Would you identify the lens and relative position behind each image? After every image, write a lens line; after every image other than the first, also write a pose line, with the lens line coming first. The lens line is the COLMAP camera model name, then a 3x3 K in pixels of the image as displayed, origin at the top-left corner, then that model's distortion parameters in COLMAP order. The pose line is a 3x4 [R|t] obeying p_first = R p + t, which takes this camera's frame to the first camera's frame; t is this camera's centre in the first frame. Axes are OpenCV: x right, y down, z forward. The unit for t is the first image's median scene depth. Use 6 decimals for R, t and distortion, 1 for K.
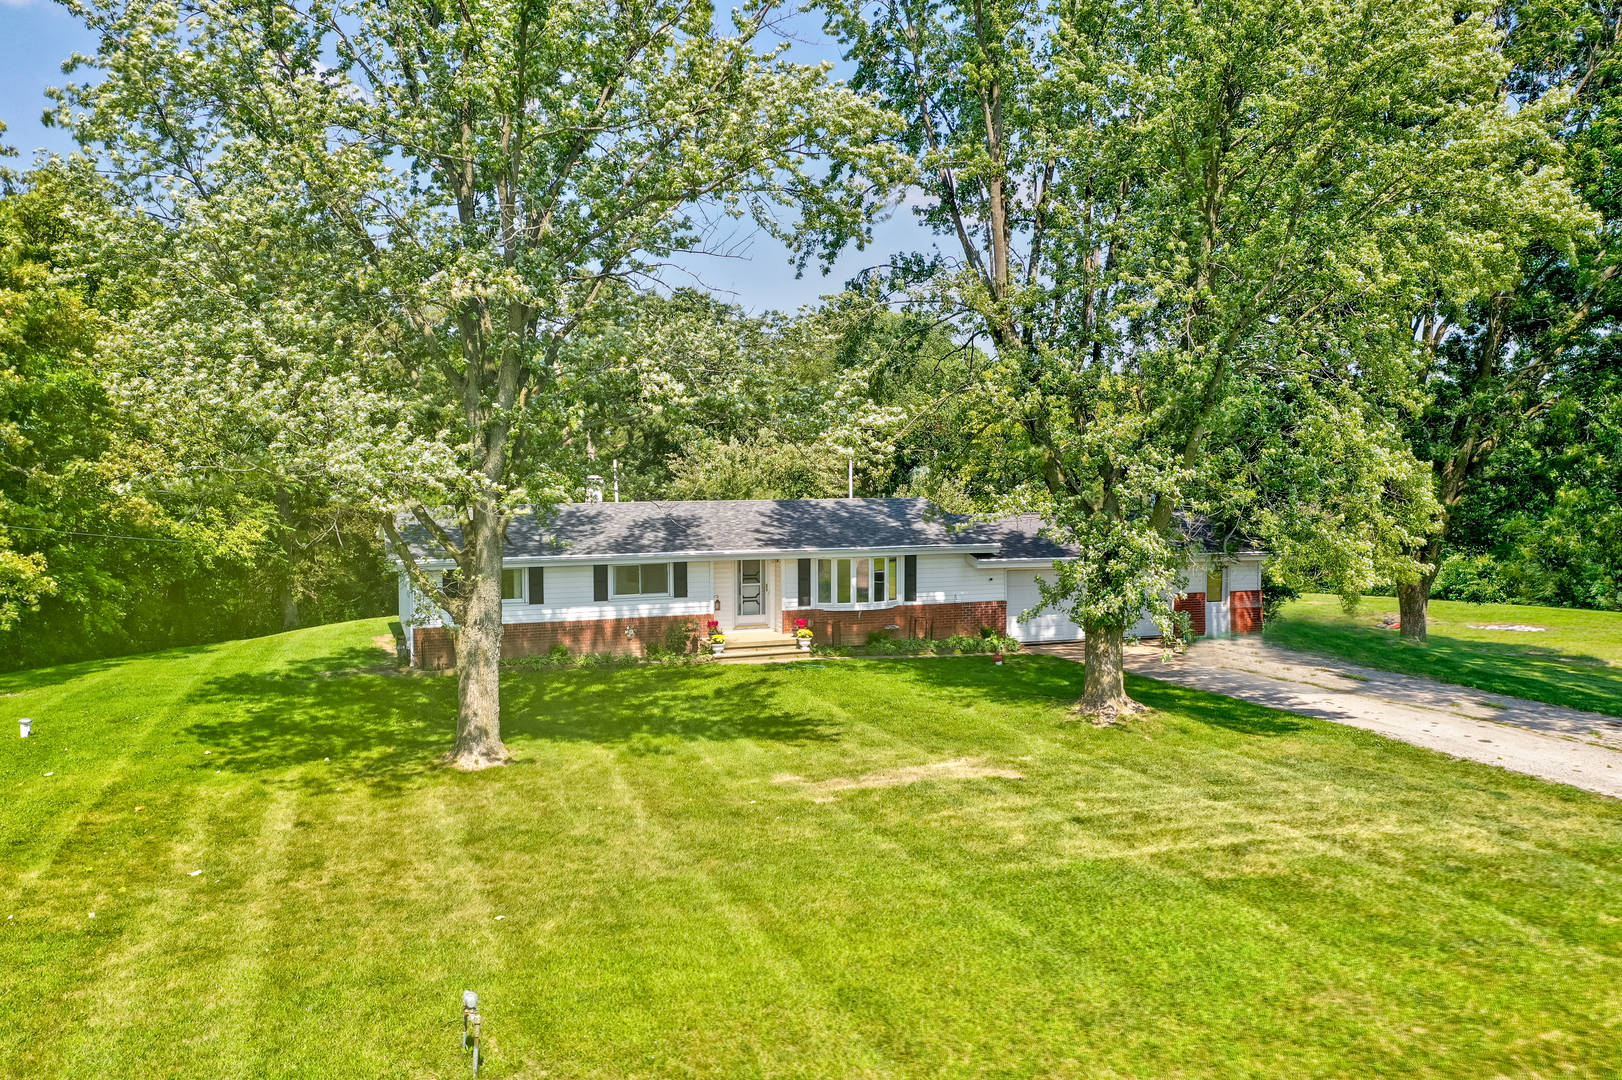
lens RADIAL K [[1342.8, 0, 811.0], [0, 1342.8, 540.0], [0, 0, 1]] dist [-0.000516, 0.000492]
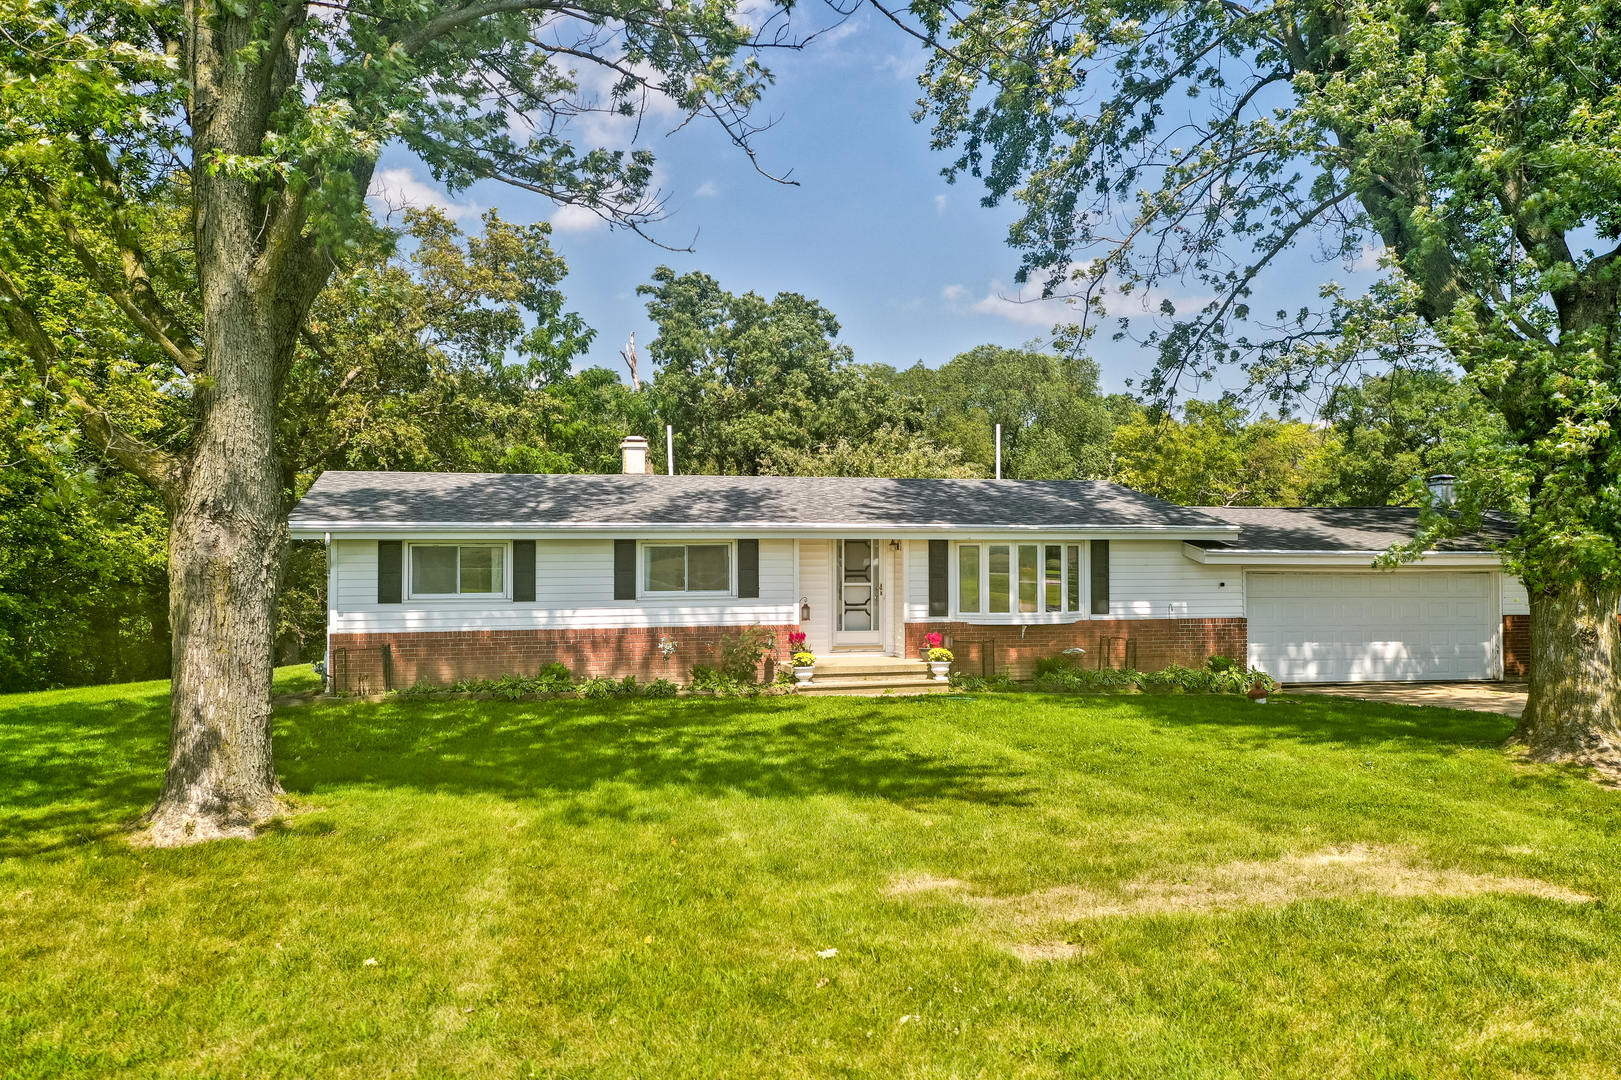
lens RADIAL K [[1332.5, 0, 805.2], [0, 1332.5, 480.6], [0, 0, 1]] dist [0.002903, -0.001801]
pose [[0.995691, -0.004715, -0.092618, -0.009486], [-0.006517, 0.992680, -0.120601, 0.064796], [0.092508, 0.120685, 0.988371, 0.360171]]
